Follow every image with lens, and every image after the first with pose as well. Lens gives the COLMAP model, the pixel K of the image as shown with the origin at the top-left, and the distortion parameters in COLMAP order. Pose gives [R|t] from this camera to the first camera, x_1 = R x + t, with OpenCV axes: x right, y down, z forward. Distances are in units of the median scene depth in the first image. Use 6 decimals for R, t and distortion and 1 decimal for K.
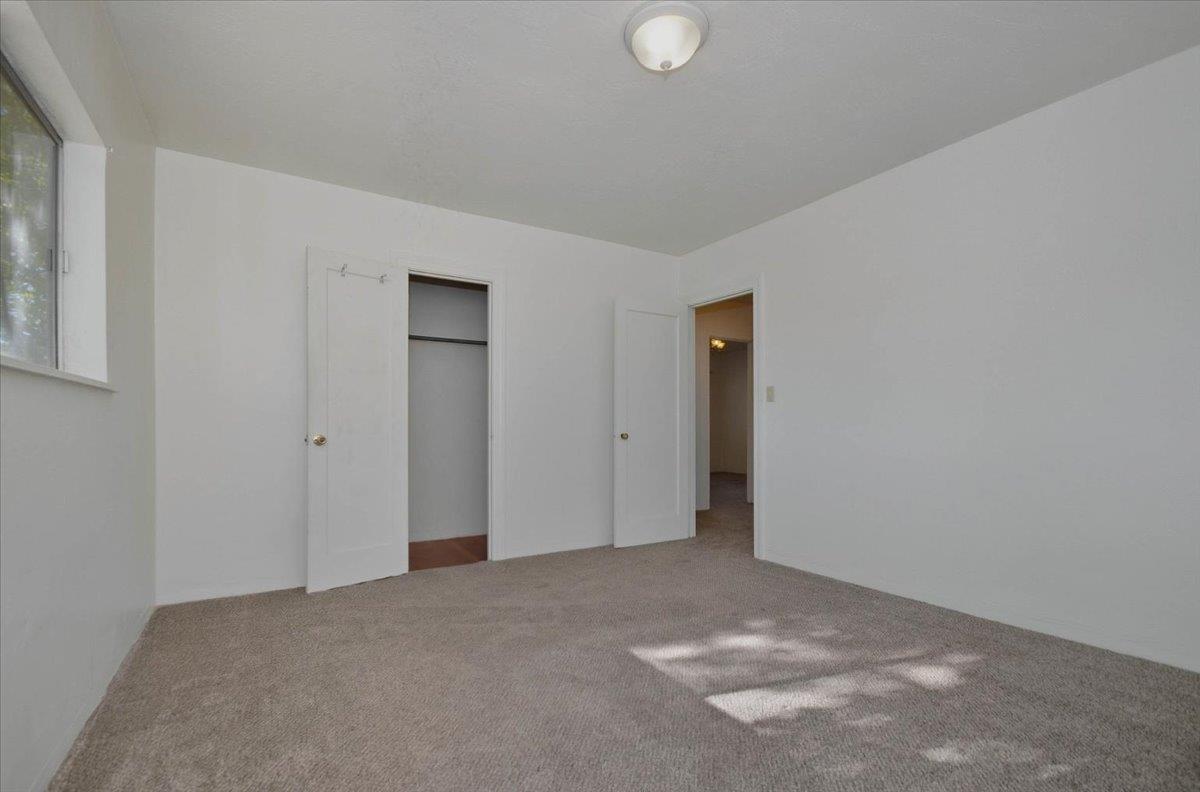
lens RADIAL K [[537.9, 0, 595.3], [0, 537.9, 423.0], [0, 0, 1]] dist [-0.003162, -0.000471]
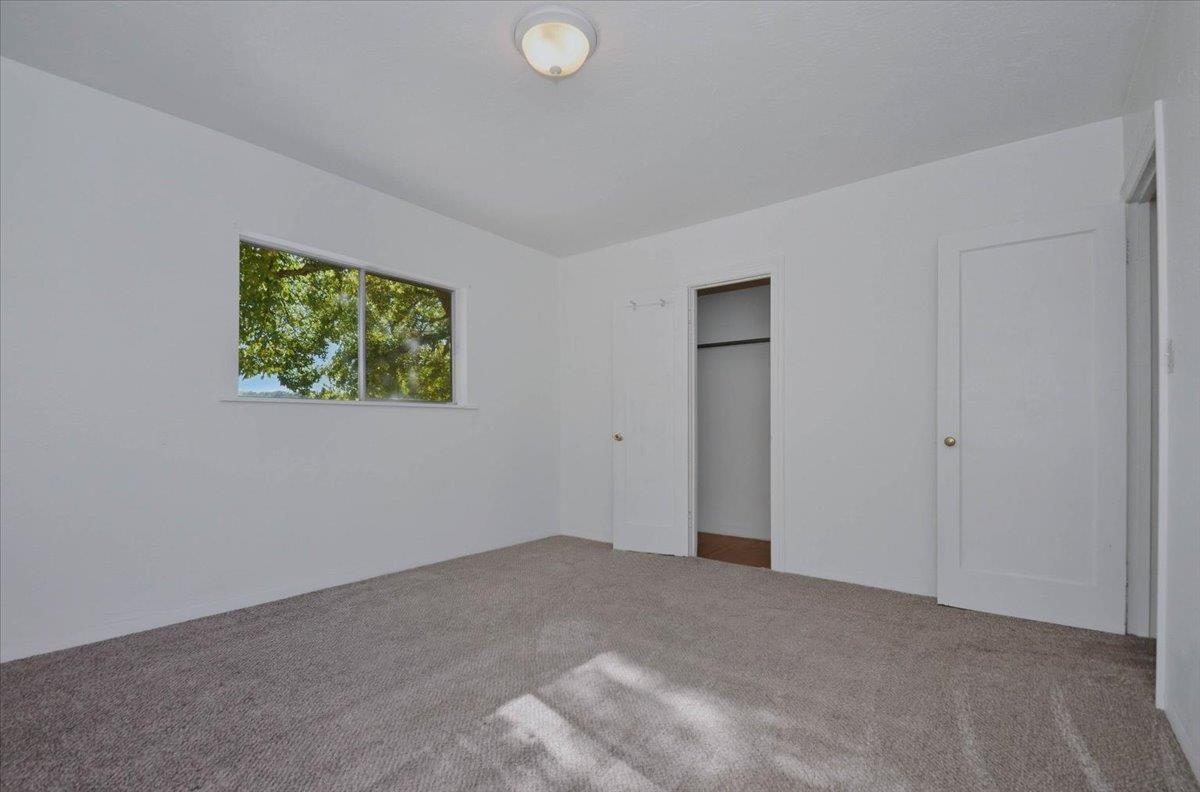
lens RADIAL K [[556.5, 0, 600.6], [0, 556.5, 426.7], [0, 0, 1]] dist [0.018406, -0.000264]
pose [[0.345042, 0.003050, -0.938582, 0.676173], [0.002760, 0.999987, 0.004264, 0.000771], [0.938583, -0.004062, 0.345029, 0.416323]]
